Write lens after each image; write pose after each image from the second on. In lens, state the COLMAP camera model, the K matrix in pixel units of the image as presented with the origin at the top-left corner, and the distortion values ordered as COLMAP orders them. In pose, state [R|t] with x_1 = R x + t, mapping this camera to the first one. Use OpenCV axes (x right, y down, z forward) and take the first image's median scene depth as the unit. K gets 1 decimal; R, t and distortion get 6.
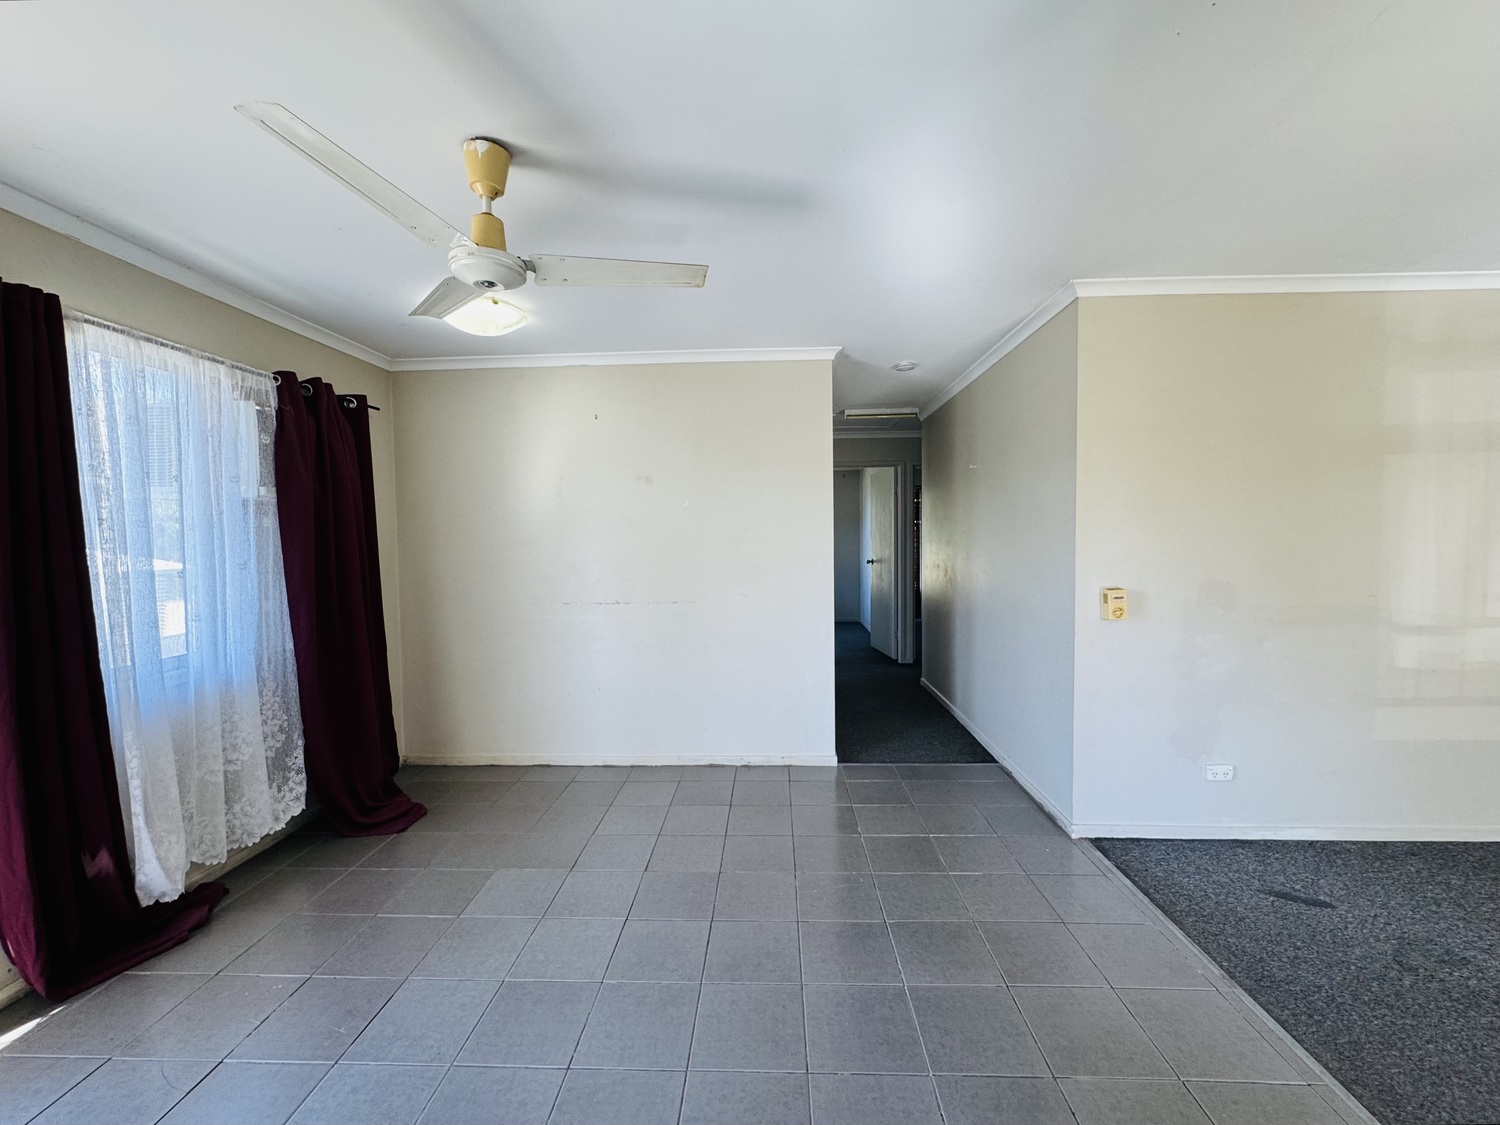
lens RADIAL K [[600.9, 0, 748.2], [0, 600.9, 559.5], [0, 0, 1]] dist [-0.002063, -0.000036]
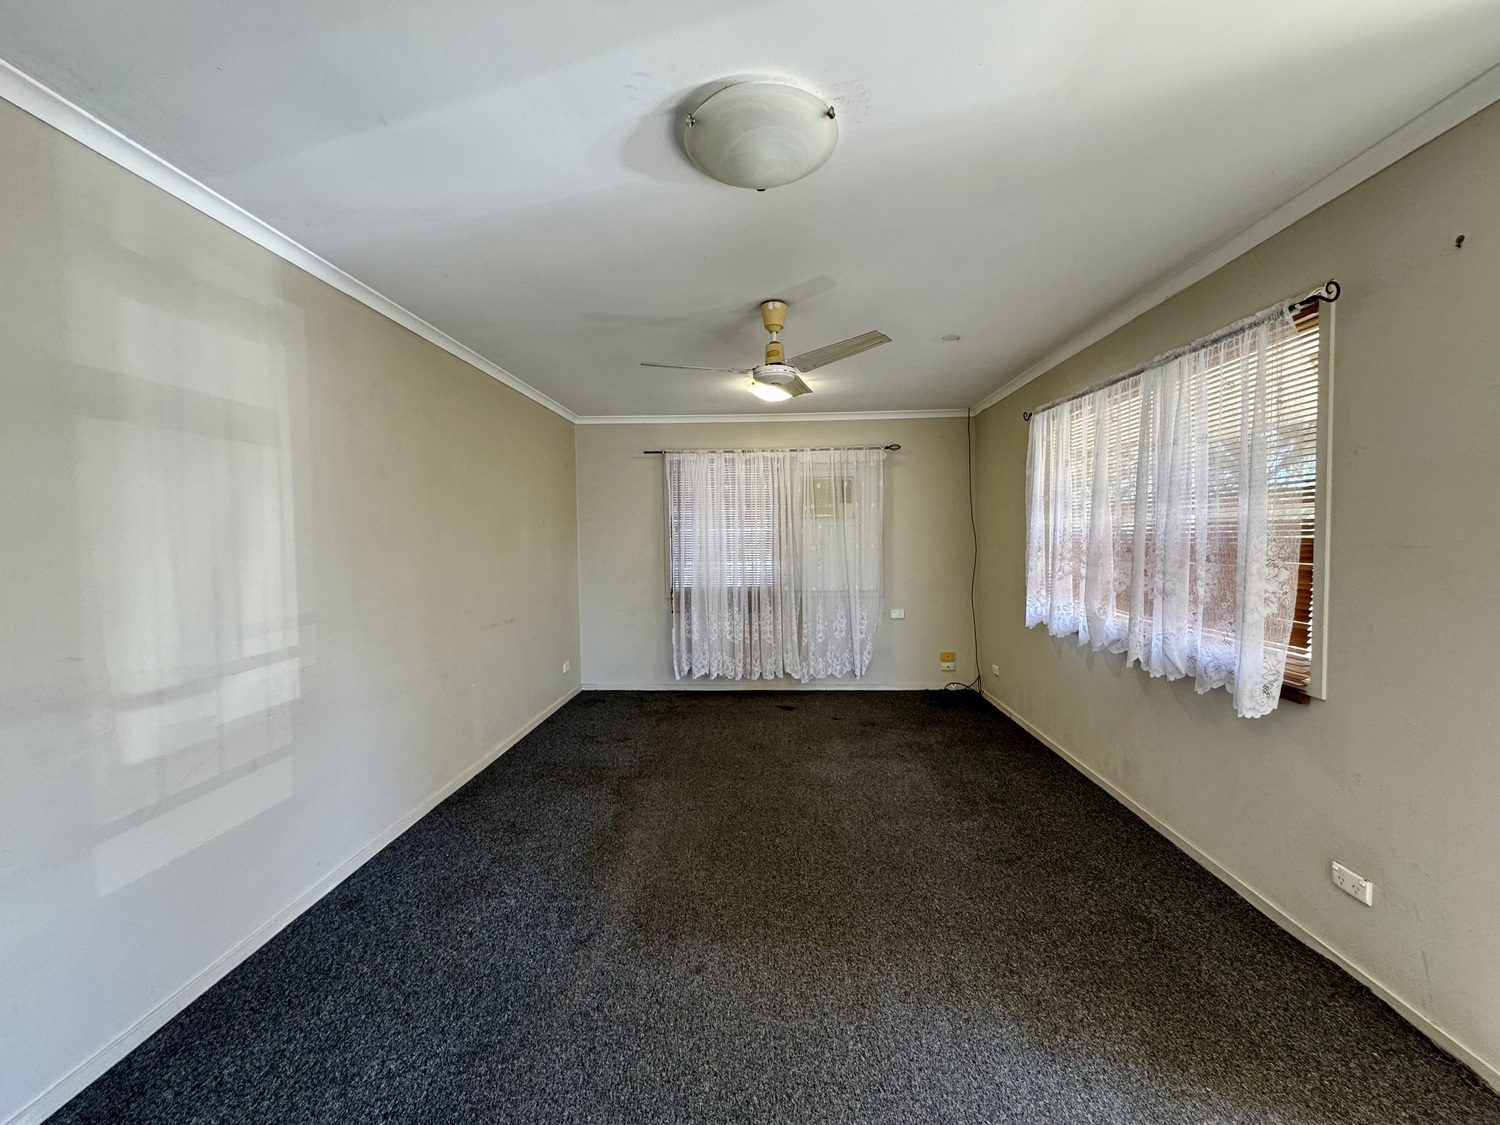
lens RADIAL K [[600.9, 0, 748.2], [0, 600.9, 559.5], [0, 0, 1]] dist [-0.002063, -0.000036]
pose [[0.002911, -0.028898, 0.999578, 0.470094], [0.047130, 0.998476, 0.028728, -0.020604], [-0.998885, 0.047026, 0.004268, 0.345355]]
